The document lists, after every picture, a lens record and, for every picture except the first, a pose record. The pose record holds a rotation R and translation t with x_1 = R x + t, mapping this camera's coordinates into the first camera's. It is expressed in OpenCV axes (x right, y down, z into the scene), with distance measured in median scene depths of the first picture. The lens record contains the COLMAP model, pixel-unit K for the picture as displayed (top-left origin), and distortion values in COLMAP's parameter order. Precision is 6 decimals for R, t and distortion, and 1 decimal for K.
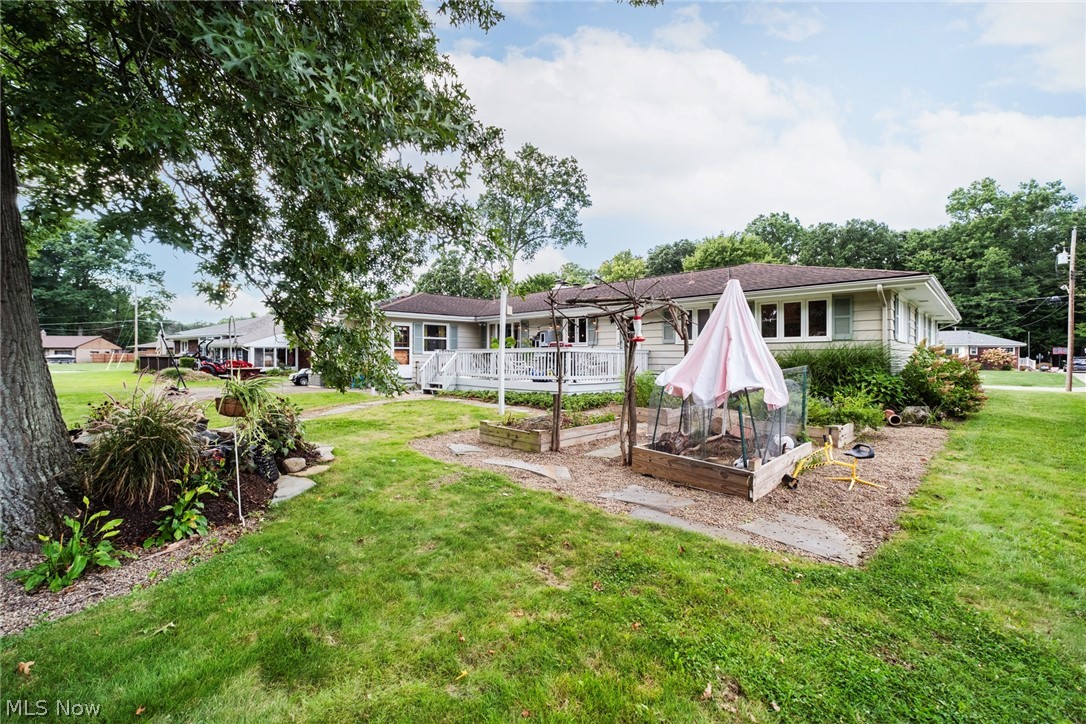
lens RADIAL K [[464.3, 0, 542.0], [0, 464.3, 358.1], [0, 0, 1]] dist [-0.003334, 0.001138]
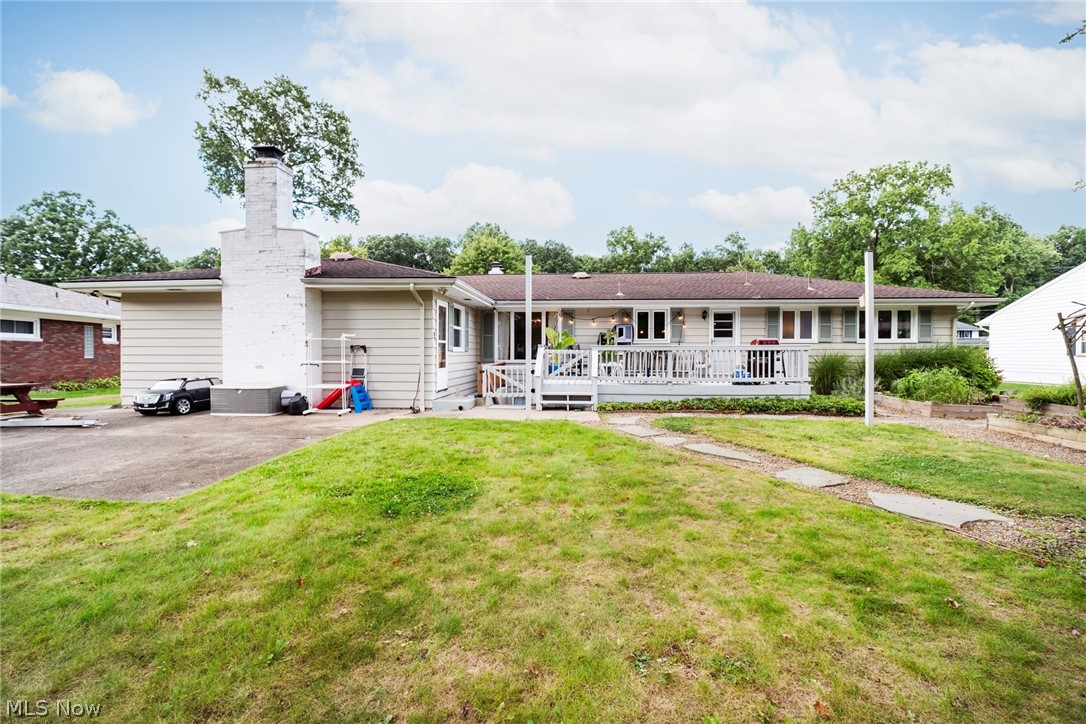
lens RADIAL K [[464.3, 0, 548.3], [0, 464.3, 359.0], [0, 0, 1]] dist [-0.003334, 0.001138]
pose [[0.771177, -0.005338, 0.636598, -0.631102], [0.000469, 0.999969, 0.007816, -0.002202], [-0.636620, -0.005729, 0.771156, 0.442763]]
